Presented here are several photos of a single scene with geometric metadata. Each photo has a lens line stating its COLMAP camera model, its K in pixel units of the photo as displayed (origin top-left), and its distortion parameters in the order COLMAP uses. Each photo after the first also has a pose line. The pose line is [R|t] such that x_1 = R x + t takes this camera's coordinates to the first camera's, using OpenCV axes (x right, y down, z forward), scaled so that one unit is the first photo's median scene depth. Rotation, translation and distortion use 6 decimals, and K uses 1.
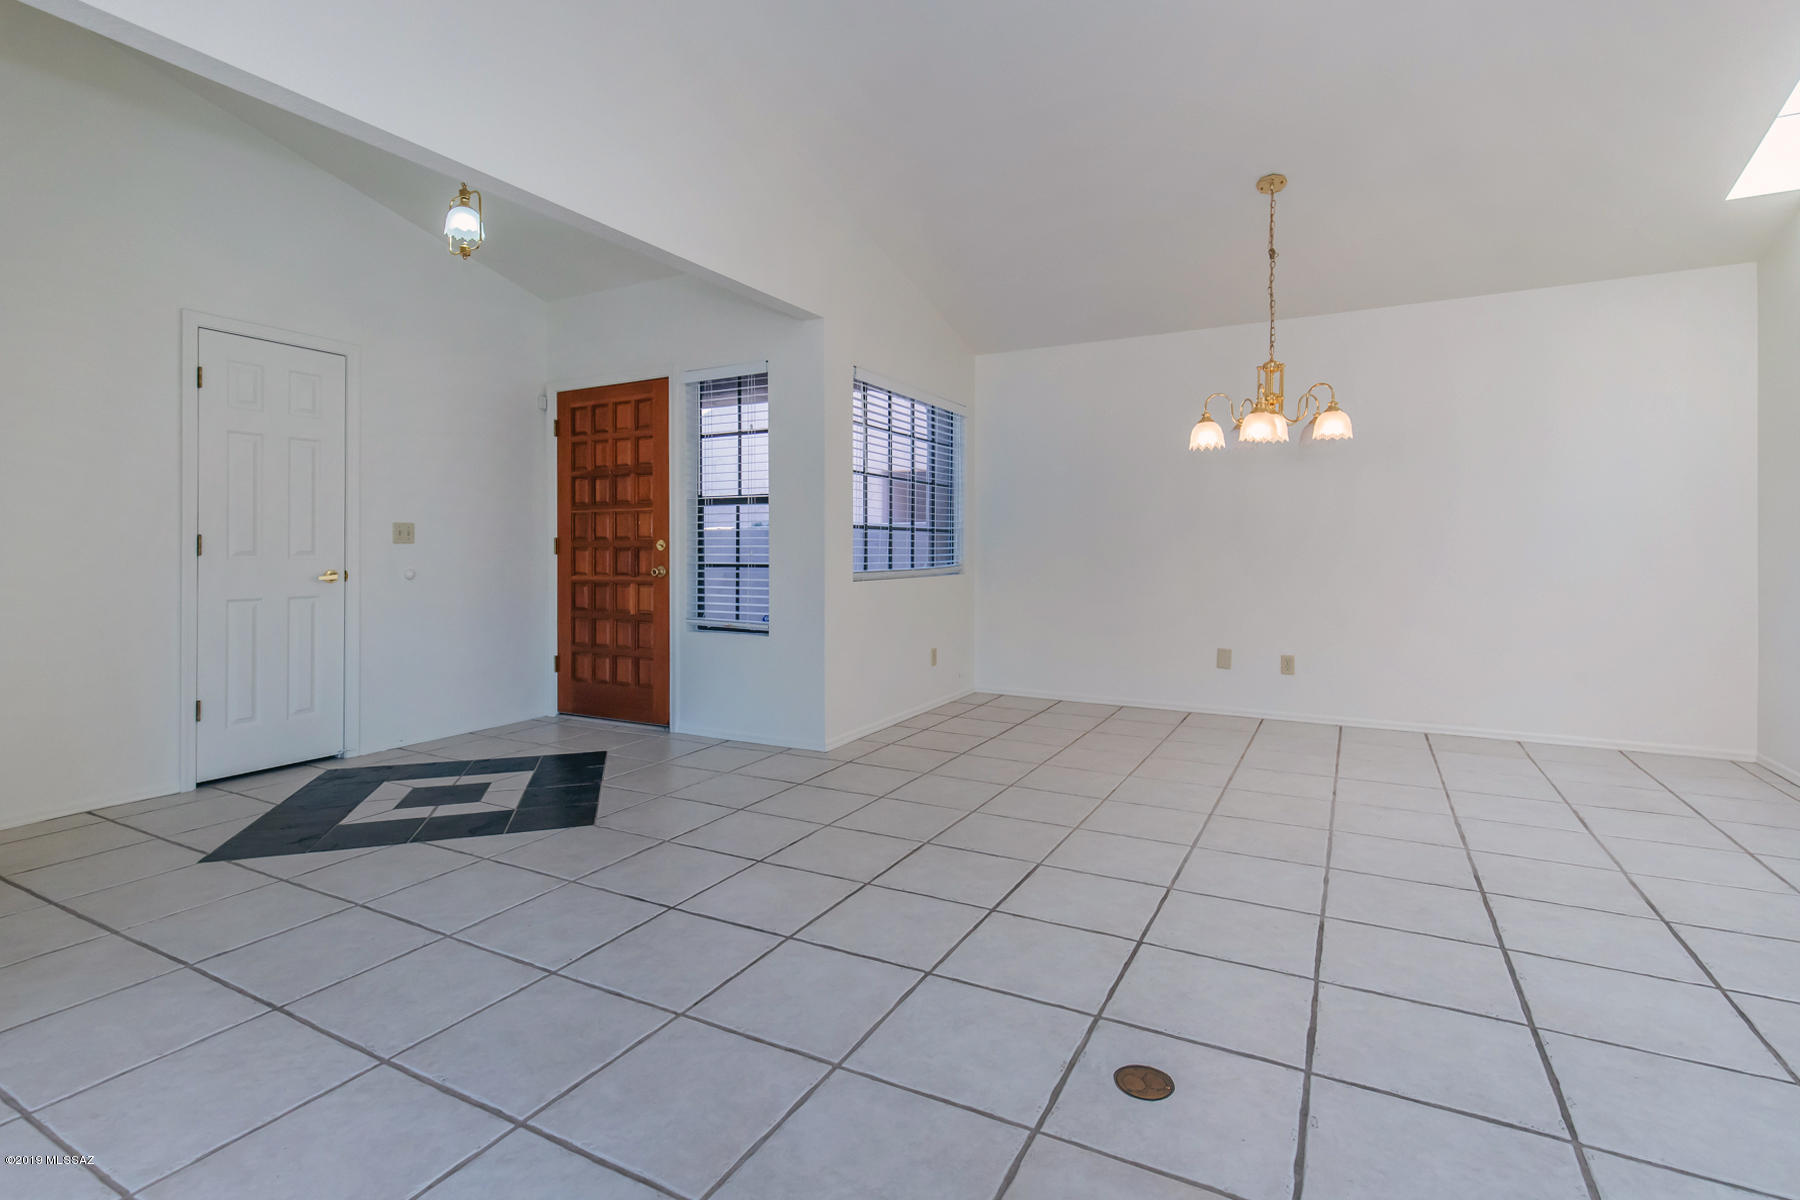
lens RADIAL K [[828.7, 0, 901.7], [0, 828.7, 559.0], [0, 0, 1]] dist [0.001482, 0.000052]
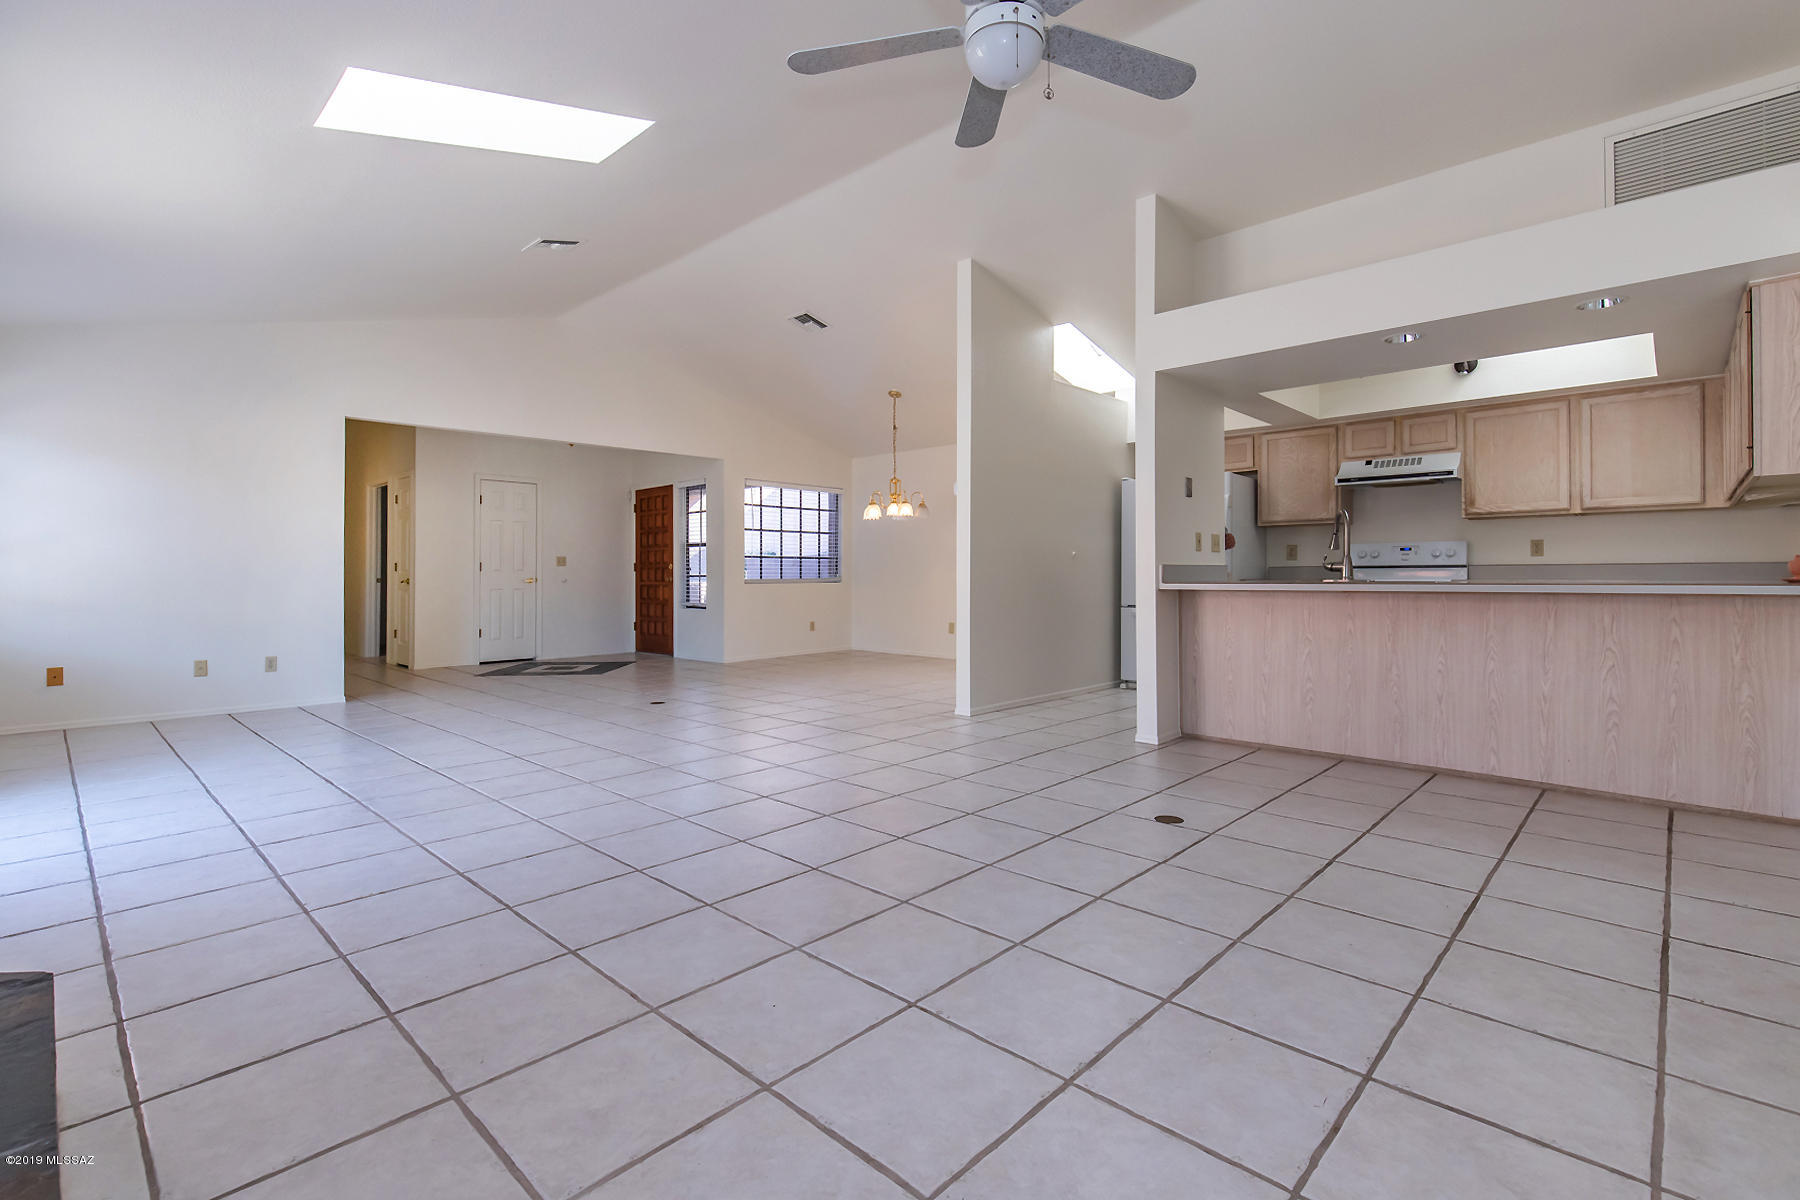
lens RADIAL K [[802.7, 0, 894.9], [0, 802.7, 591.0], [0, 0, 1]] dist [-0.003368, 0.000074]
pose [[0.962411, 0.006026, -0.271529, 0.758626], [-0.002583, 0.999912, 0.013036, 0.015897], [0.271583, -0.011845, 0.962342, -0.737159]]
